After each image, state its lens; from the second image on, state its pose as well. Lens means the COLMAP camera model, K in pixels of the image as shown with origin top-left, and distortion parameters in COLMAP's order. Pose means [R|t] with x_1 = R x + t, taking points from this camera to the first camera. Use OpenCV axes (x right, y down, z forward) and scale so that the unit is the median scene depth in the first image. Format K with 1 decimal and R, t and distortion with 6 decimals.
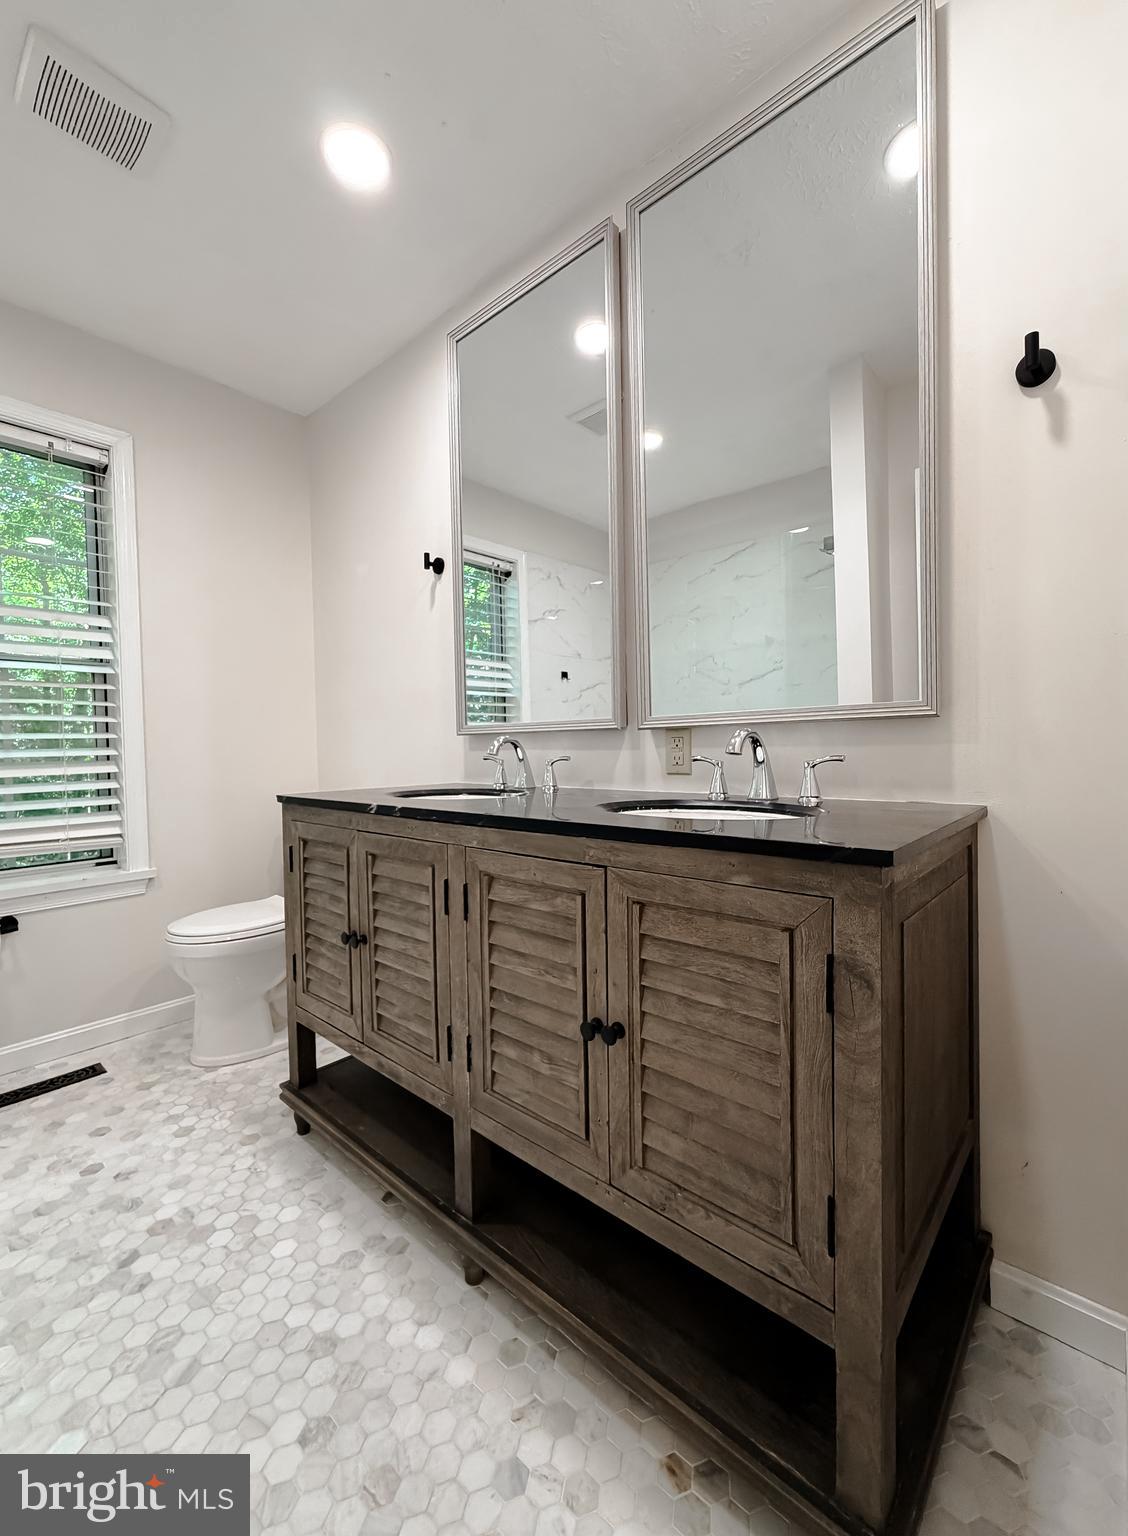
lens RADIAL K [[629.4, 0, 564.0], [0, 629.4, 768.0], [0, 0, 1]] dist [-0.002031, -0.000177]
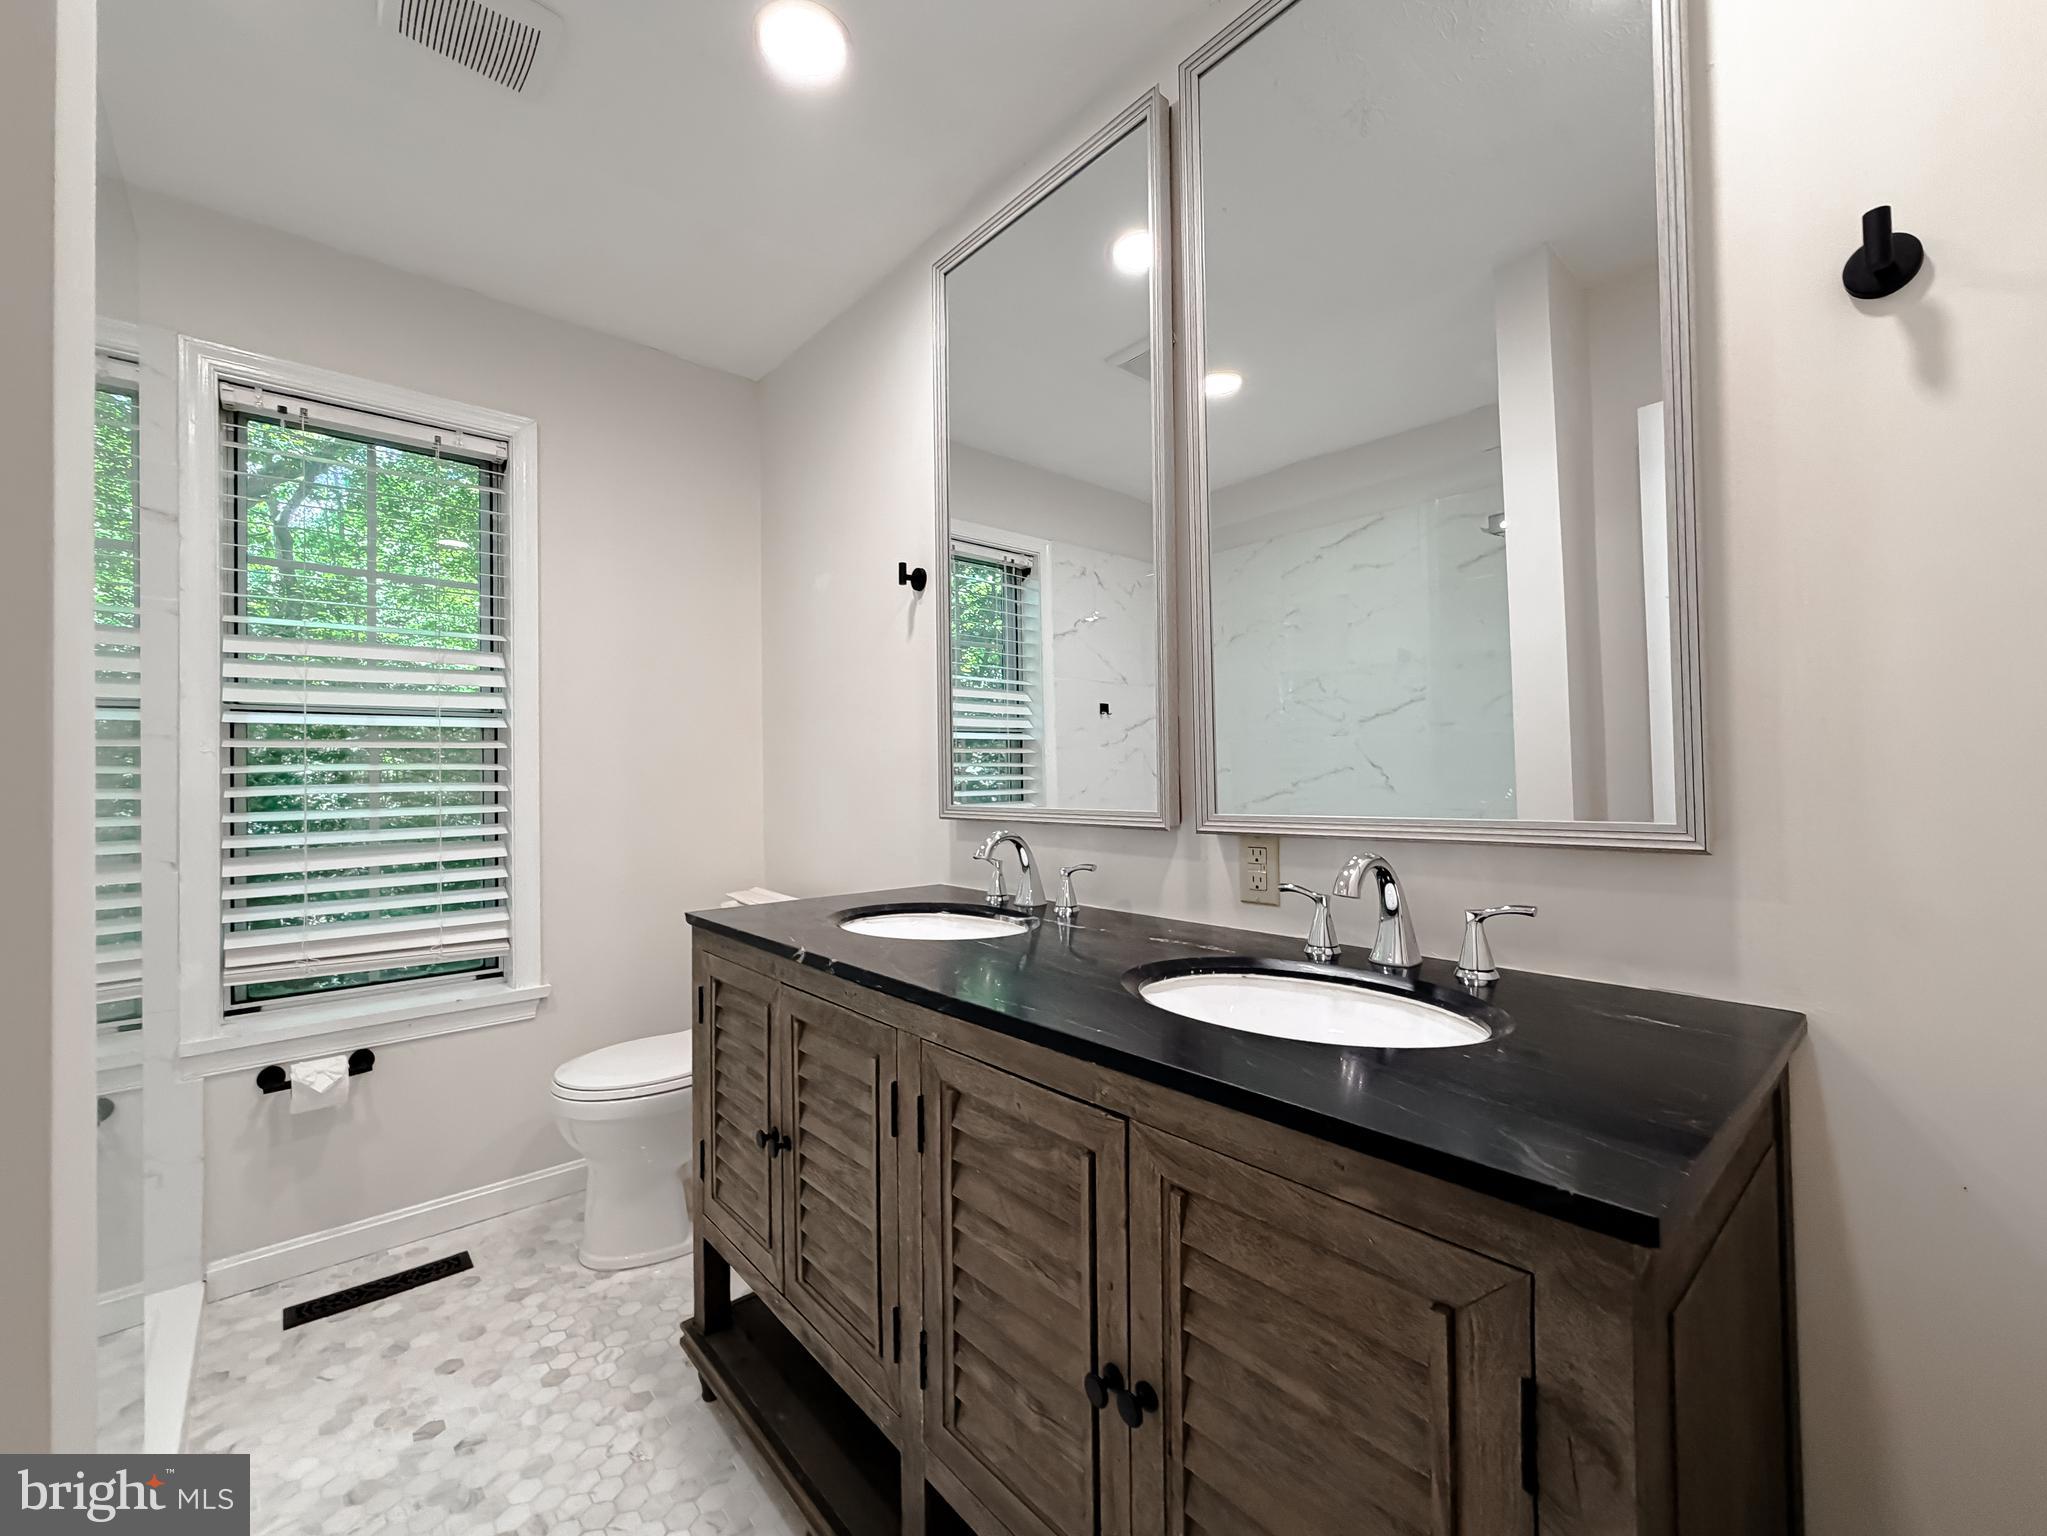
lens RADIAL K [[833.9, 0, 1006.5], [0, 833.9, 768.4], [0, 0, 1]] dist [-0.003231, 0.000575]
pose [[0.991314, 0.003072, -0.131480, 0.033842], [-0.008003, 0.999283, -0.036992, -0.093891], [0.131272, 0.037723, 0.990628, 0.102084]]
